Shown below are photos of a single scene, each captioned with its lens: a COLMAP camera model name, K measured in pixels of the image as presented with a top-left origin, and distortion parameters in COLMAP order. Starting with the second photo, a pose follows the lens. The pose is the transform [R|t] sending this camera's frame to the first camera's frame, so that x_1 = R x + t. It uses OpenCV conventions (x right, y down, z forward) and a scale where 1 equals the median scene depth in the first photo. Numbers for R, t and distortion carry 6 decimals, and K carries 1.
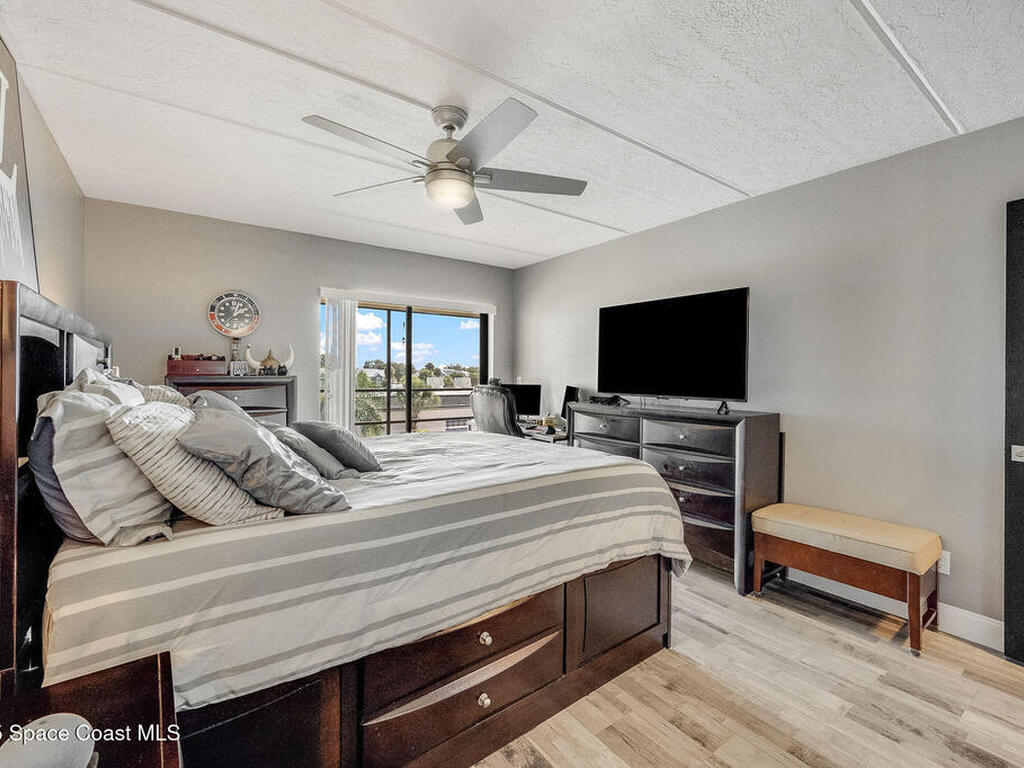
lens RADIAL K [[466.2, 0, 515.8], [0, 466.2, 374.1], [0, 0, 1]] dist [0.004483, -0.001415]
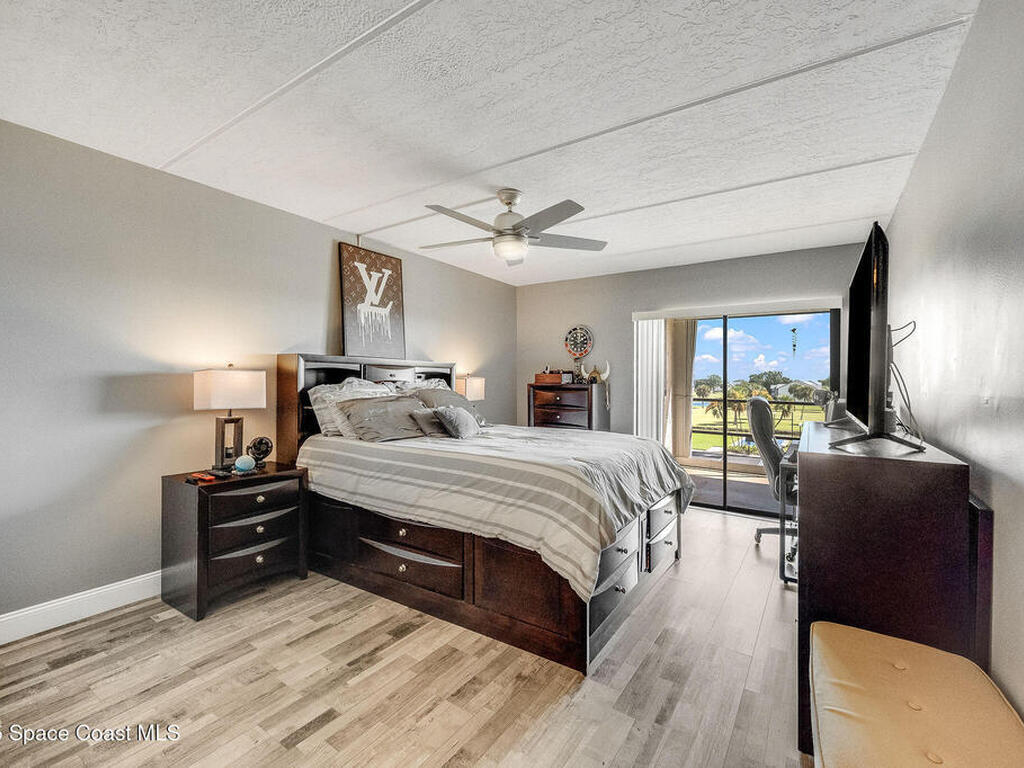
lens RADIAL K [[466.2, 0, 519.3], [0, 466.2, 386.4], [0, 0, 1]] dist [0.004483, -0.001415]
pose [[0.331870, 0.008078, -0.943291, 1.408539], [-0.011657, 0.999922, 0.004461, 0.012095], [0.943253, 0.009515, 0.331938, 0.688149]]
